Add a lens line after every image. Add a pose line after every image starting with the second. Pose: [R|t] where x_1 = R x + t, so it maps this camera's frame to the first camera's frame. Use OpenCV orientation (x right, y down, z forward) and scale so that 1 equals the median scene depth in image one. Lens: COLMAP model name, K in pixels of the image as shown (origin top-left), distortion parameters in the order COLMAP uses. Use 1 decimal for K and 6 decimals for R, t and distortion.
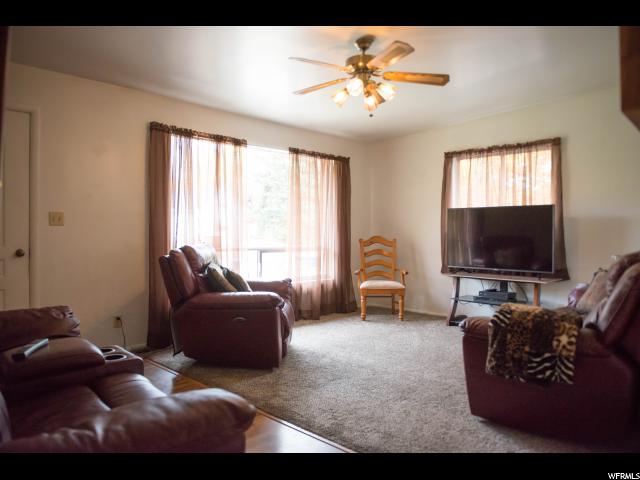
lens RADIAL K [[441.4, 0, 307.8], [0, 441.4, 240.1], [0, 0, 1]] dist [-0.051394, -0.003084]
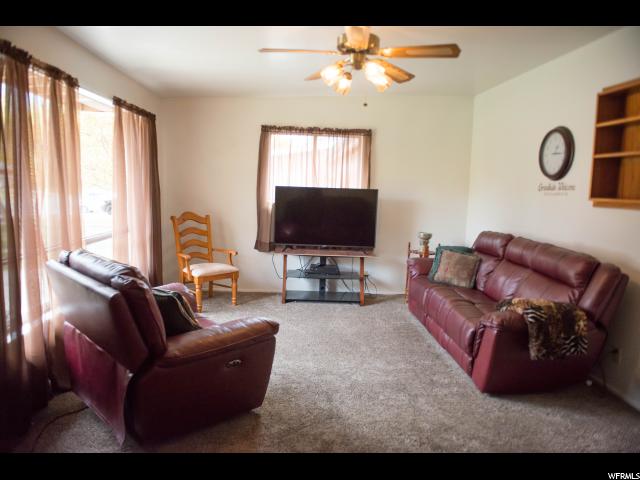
lens RADIAL K [[441.4, 0, 307.8], [0, 441.4, 240.1], [0, 0, 1]] dist [-0.051394, -0.003084]
pose [[0.676369, -0.070098, 0.733220, -0.378307], [-0.020128, 0.993330, 0.113533, -0.067044], [-0.736288, -0.091548, 0.670447, 0.282599]]
